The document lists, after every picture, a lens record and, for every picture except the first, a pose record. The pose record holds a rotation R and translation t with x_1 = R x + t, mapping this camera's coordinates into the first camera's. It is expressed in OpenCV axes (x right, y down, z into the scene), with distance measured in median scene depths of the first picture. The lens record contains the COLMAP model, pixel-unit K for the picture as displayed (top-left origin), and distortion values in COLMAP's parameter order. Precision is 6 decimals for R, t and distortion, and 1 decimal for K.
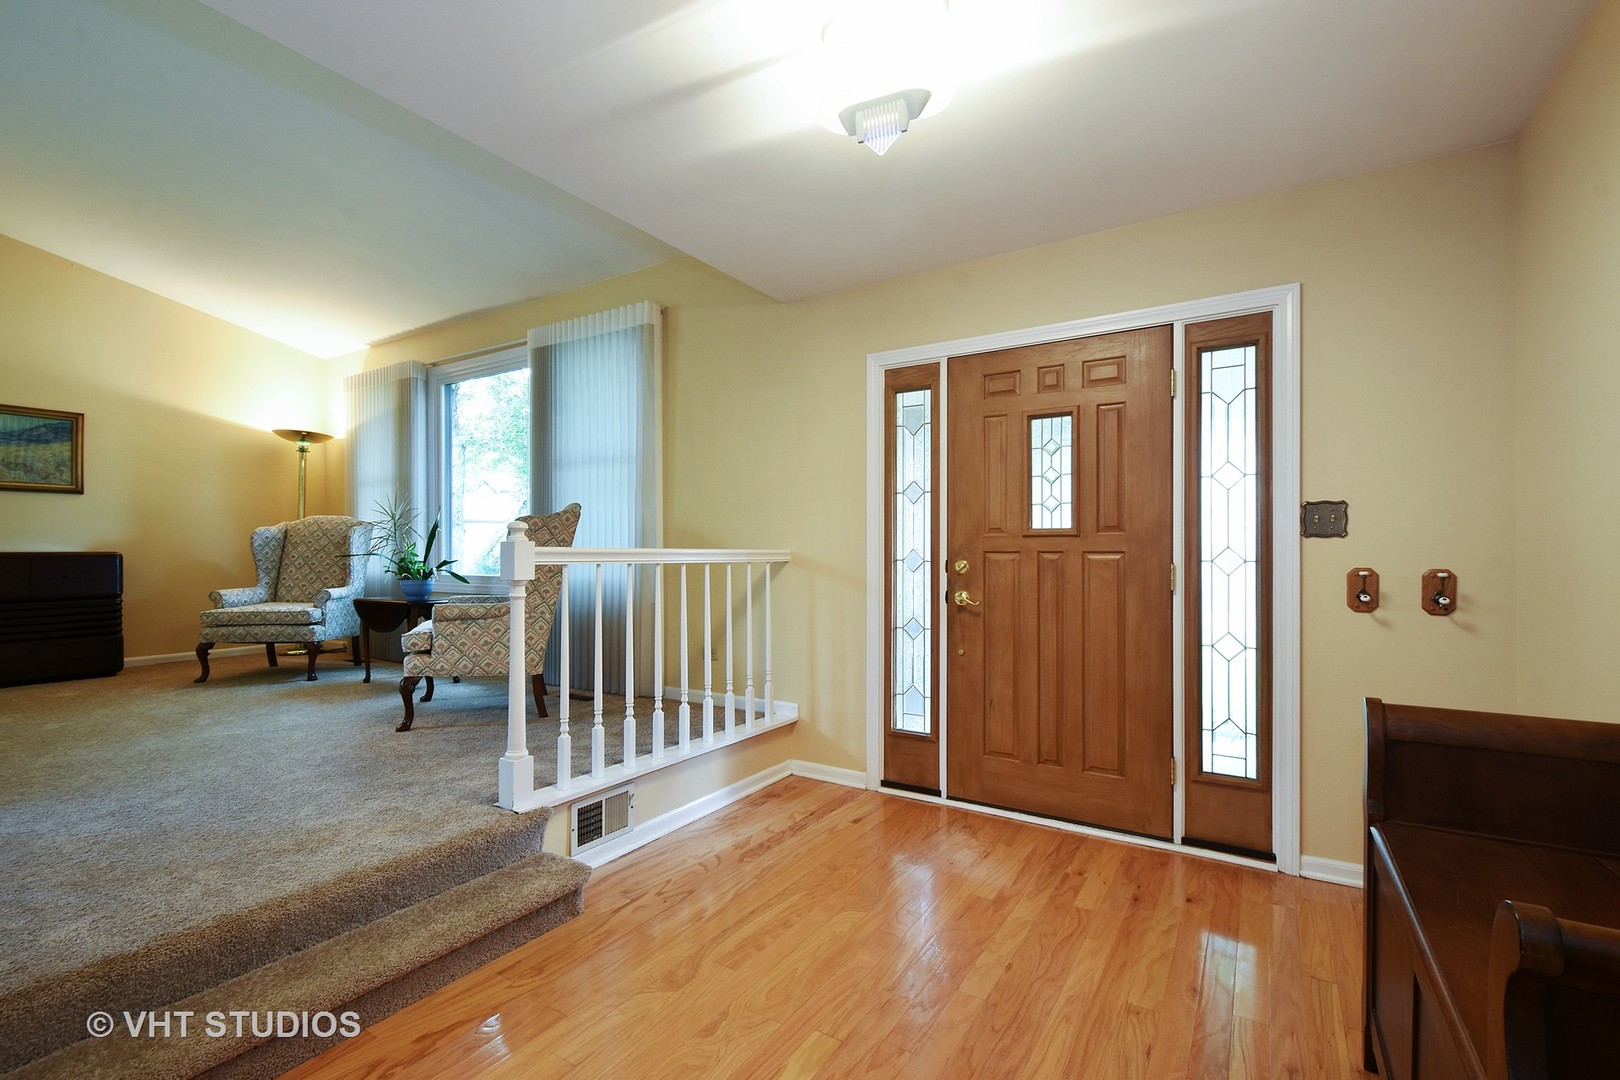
lens RADIAL K [[722.2, 0, 808.0], [0, 722.2, 550.3], [0, 0, 1]] dist [0.011196, -0.008244]
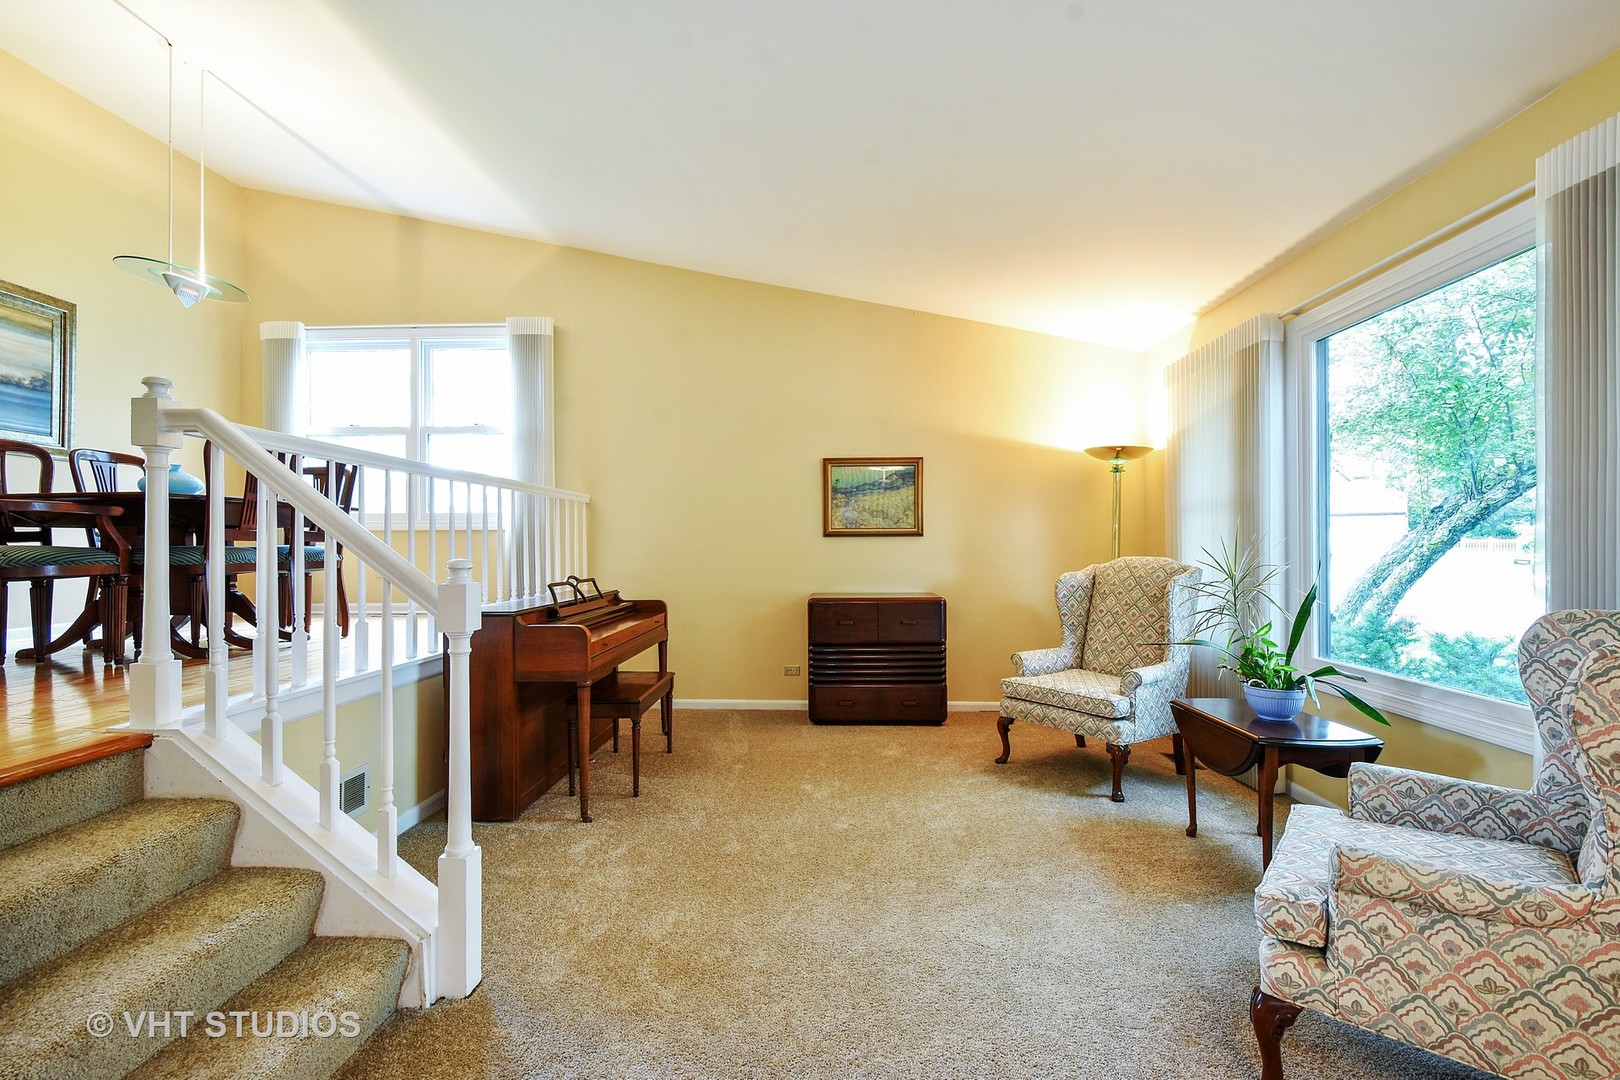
lens RADIAL K [[722.2, 0, 808.0], [0, 722.2, 550.3], [0, 0, 1]] dist [0.011196, -0.008244]
pose [[0.501096, 0.001880, -0.865390, -0.208630], [0.005321, 0.999972, 0.005254, -0.065734], [0.865375, -0.007237, 0.501072, 0.360032]]
